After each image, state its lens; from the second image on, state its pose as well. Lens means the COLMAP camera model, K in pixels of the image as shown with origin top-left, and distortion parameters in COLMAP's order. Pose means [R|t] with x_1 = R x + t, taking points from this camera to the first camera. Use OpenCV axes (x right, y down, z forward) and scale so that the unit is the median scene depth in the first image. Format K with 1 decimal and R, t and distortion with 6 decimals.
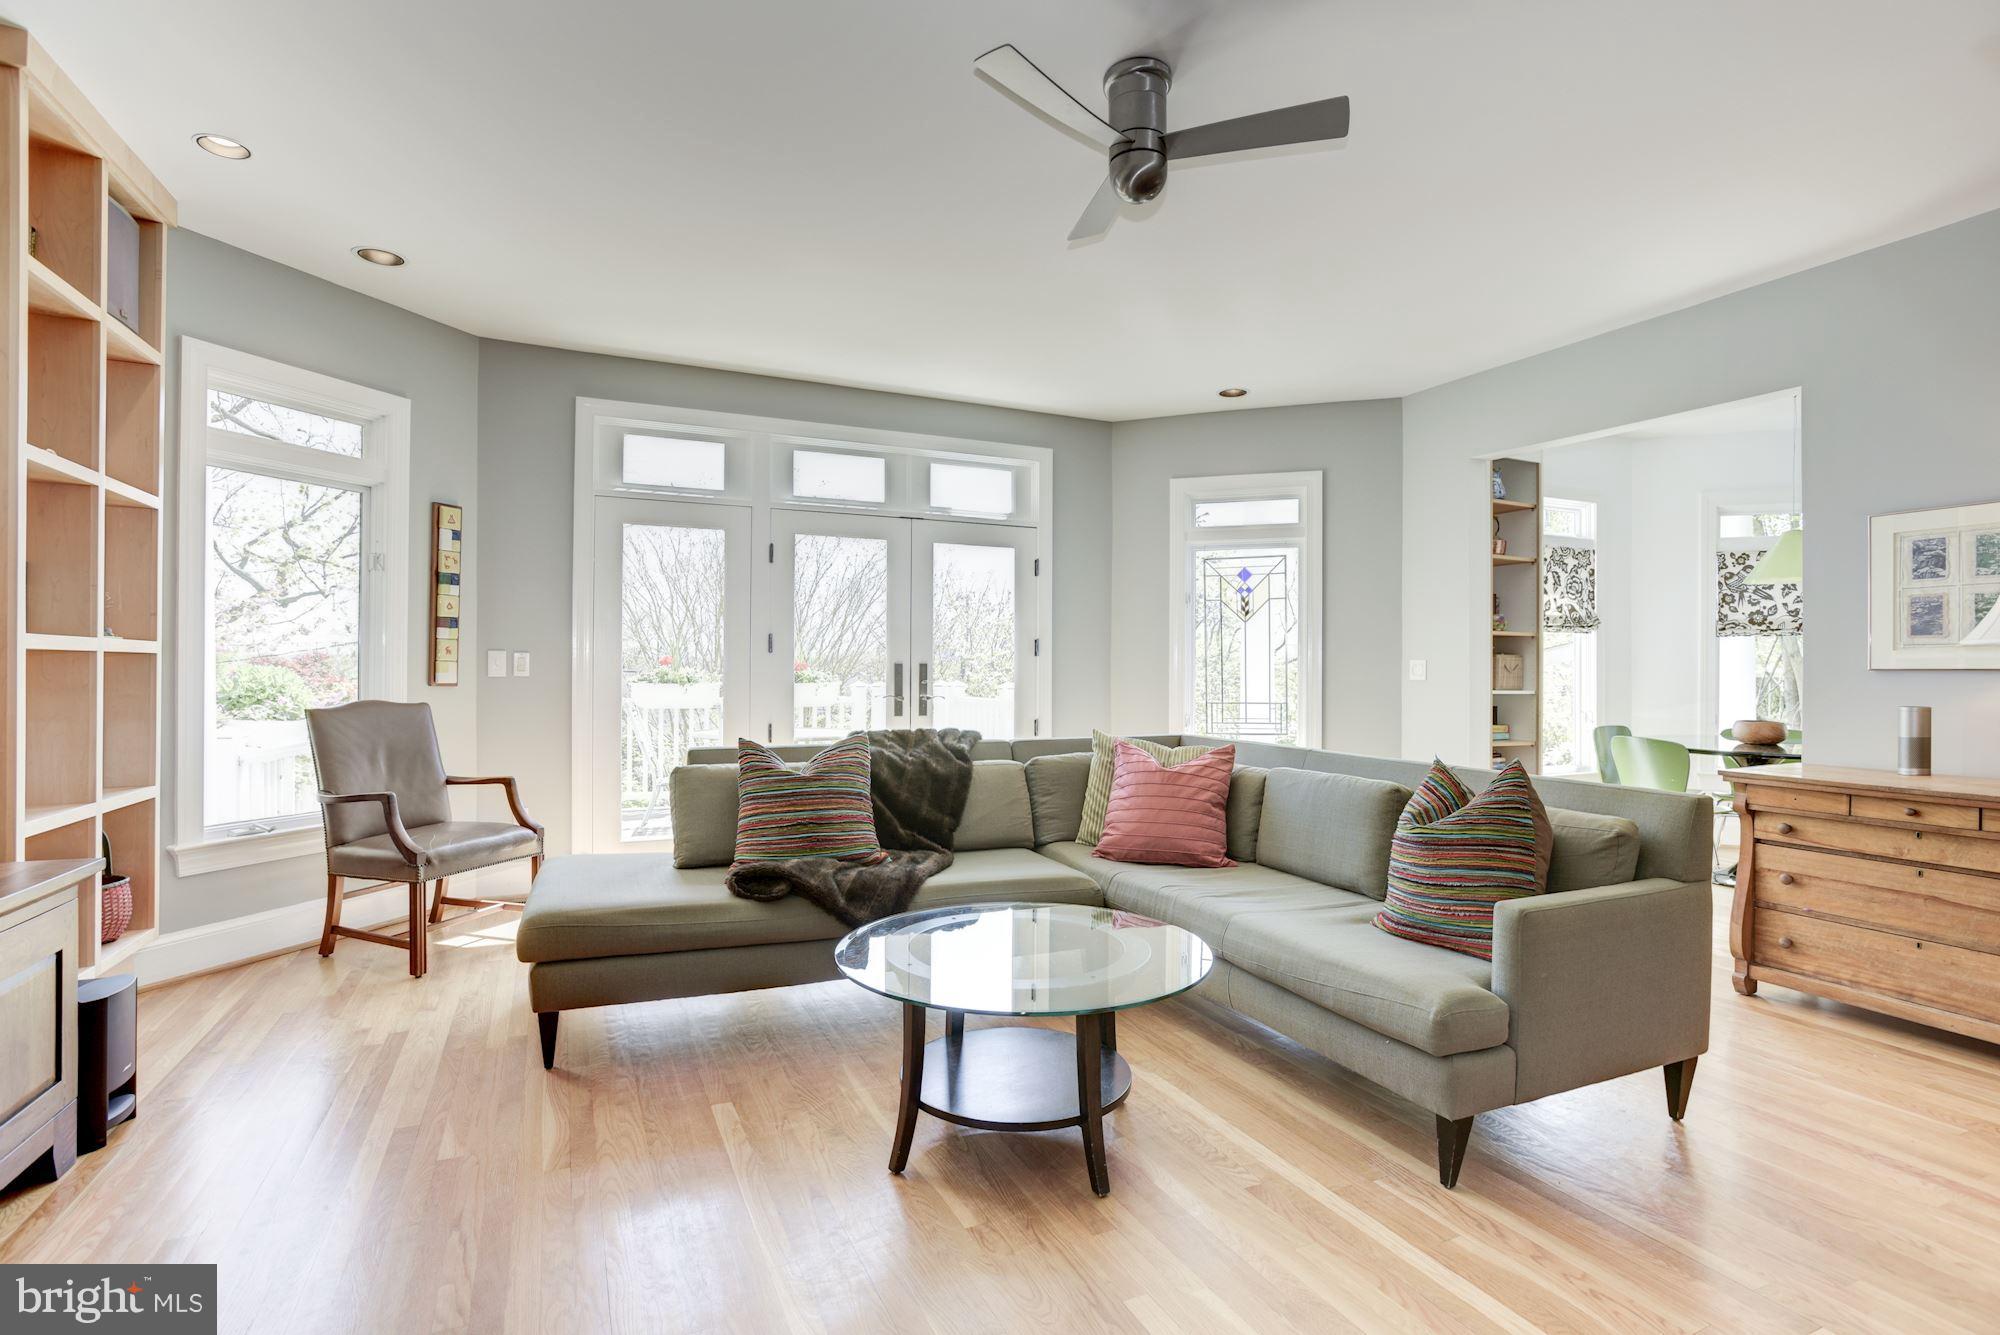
lens RADIAL K [[963.2, 0, 998.7], [0, 963.2, 666.1], [0, 0, 1]] dist [-0.034807, -0.000534]
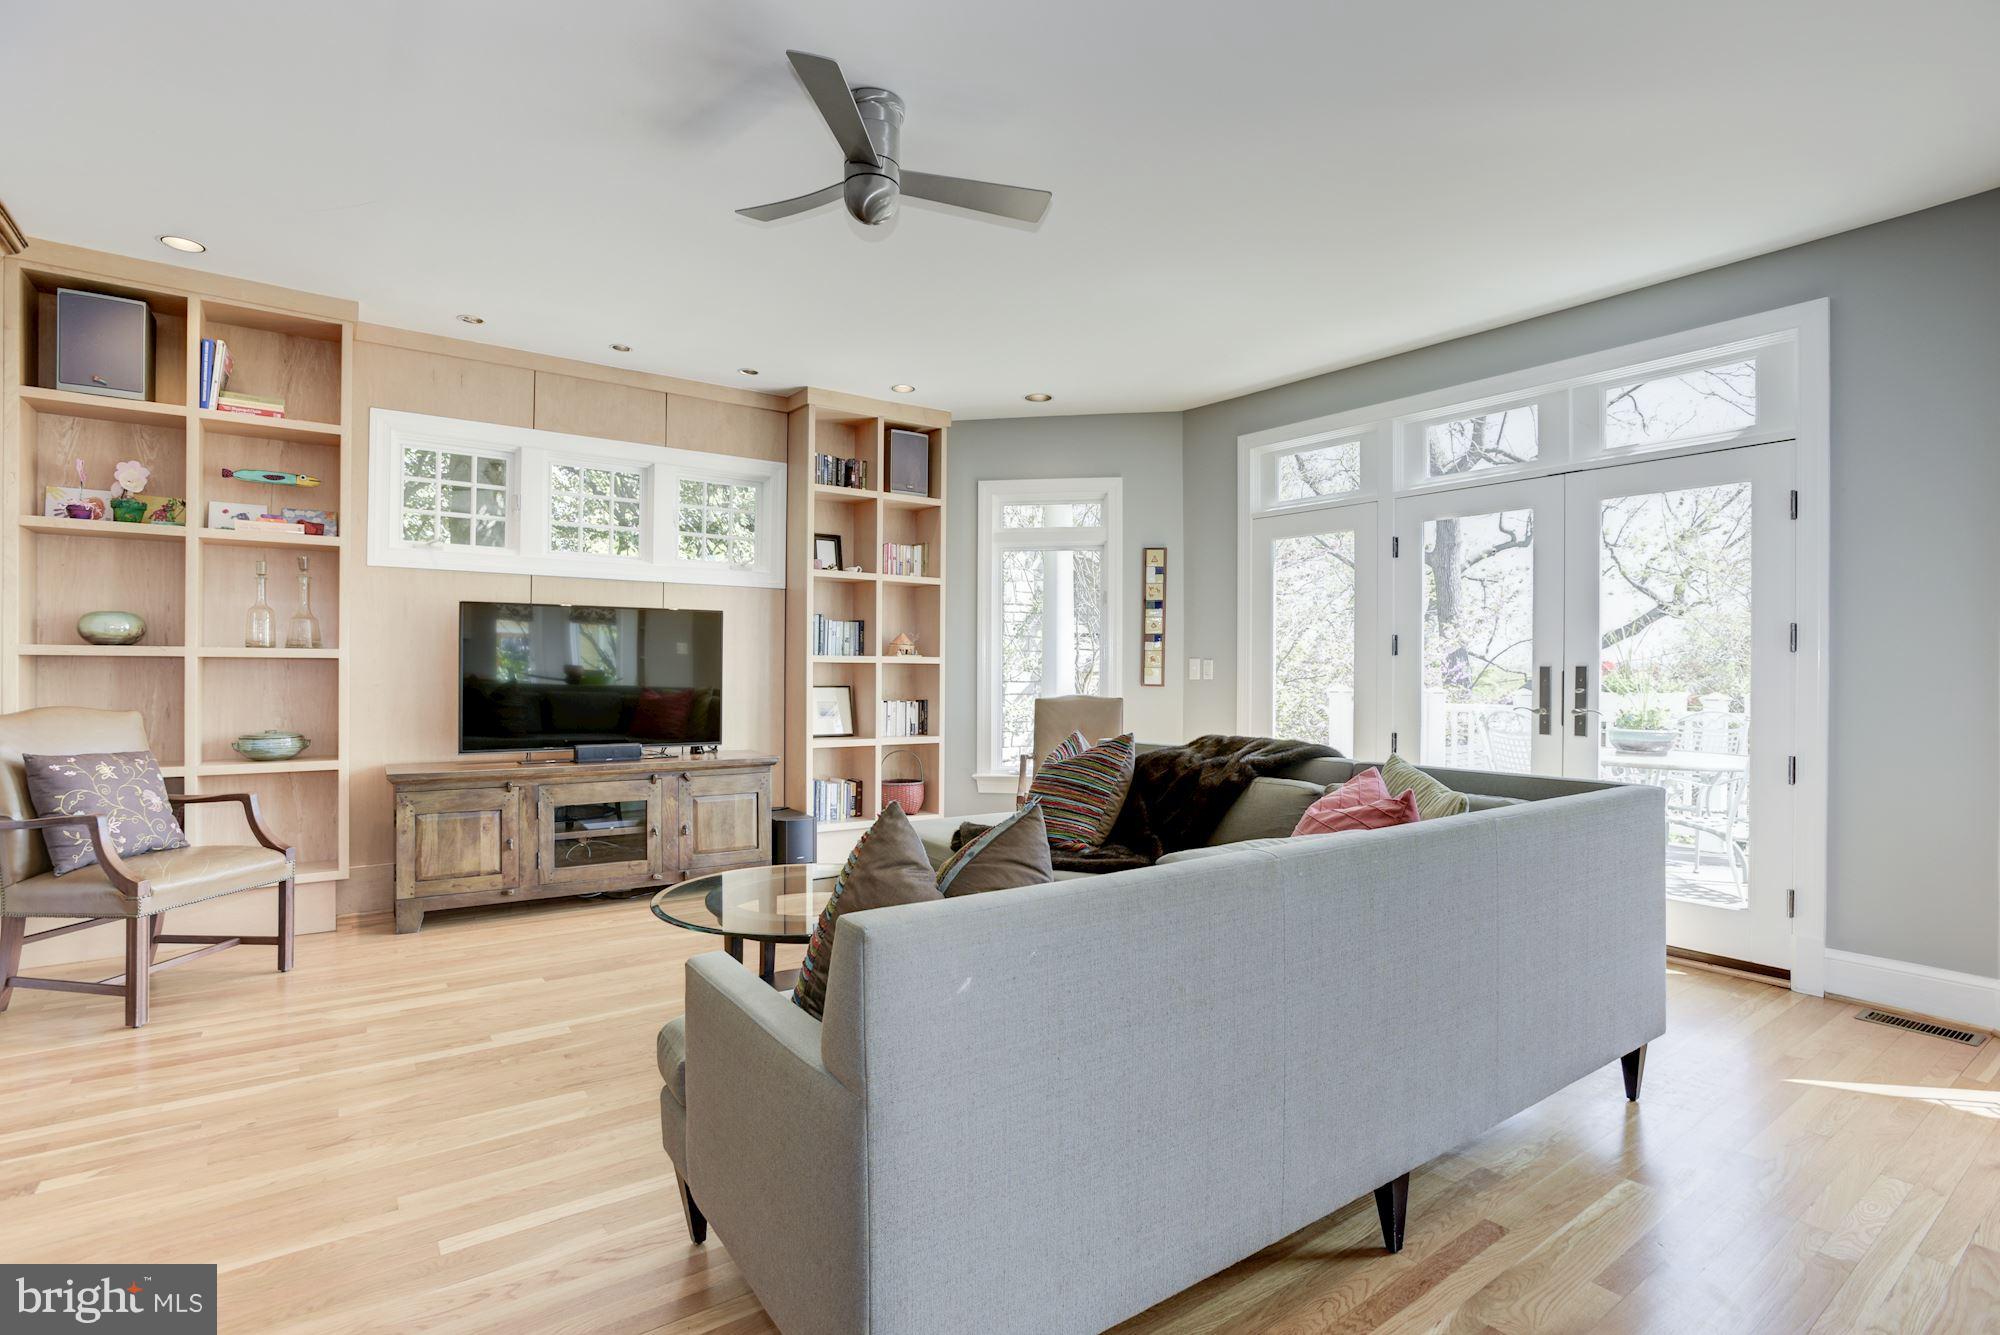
lens RADIAL K [[963.2, 0, 1010.5], [0, 963.2, 668.2], [0, 0, 1]] dist [-0.034807, -0.000534]
pose [[0.203296, -0.006704, -0.979094, 0.609146], [-0.003168, 0.999967, -0.007505, 0.006196], [0.979112, 0.004627, 0.203269, 0.475559]]
